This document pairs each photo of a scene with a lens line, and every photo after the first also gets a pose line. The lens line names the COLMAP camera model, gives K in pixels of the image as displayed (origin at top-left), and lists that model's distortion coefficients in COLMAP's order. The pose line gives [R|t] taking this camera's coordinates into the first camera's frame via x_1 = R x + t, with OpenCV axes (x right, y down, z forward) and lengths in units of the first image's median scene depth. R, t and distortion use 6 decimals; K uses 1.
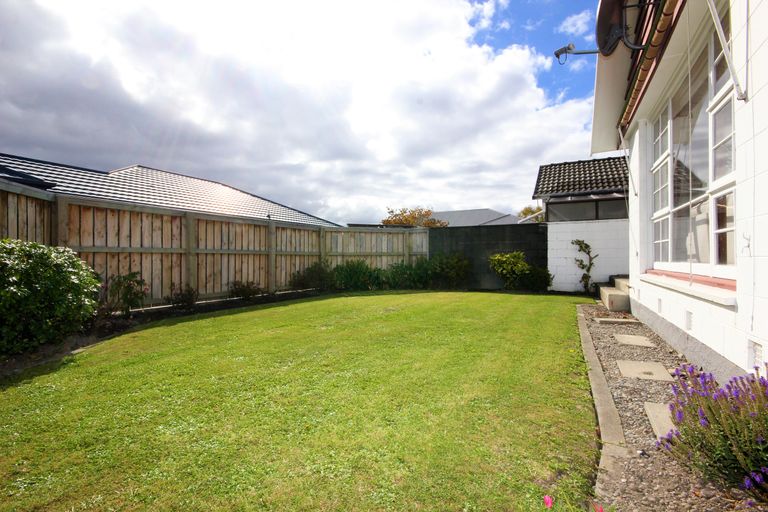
lens RADIAL K [[368.8, 0, 386.2], [0, 368.8, 258.1], [0, 0, 1]] dist [0.002301, -0.000348]
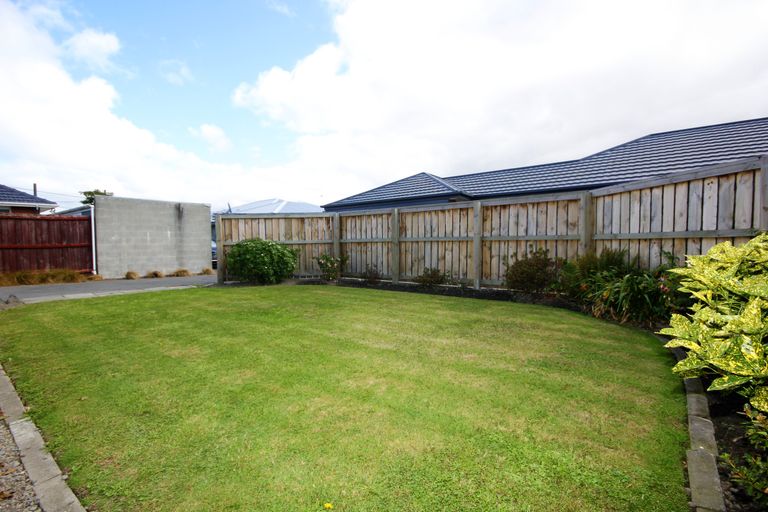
lens RADIAL K [[368.8, 0, 383.9], [0, 368.8, 256.9], [0, 0, 1]] dist [0.002301, -0.000348]
pose [[-0.130592, 0.030838, -0.990956, 0.621165], [0.004374, 0.999524, 0.030528, 0.000308], [0.991427, -0.000348, -0.130665, 1.004413]]
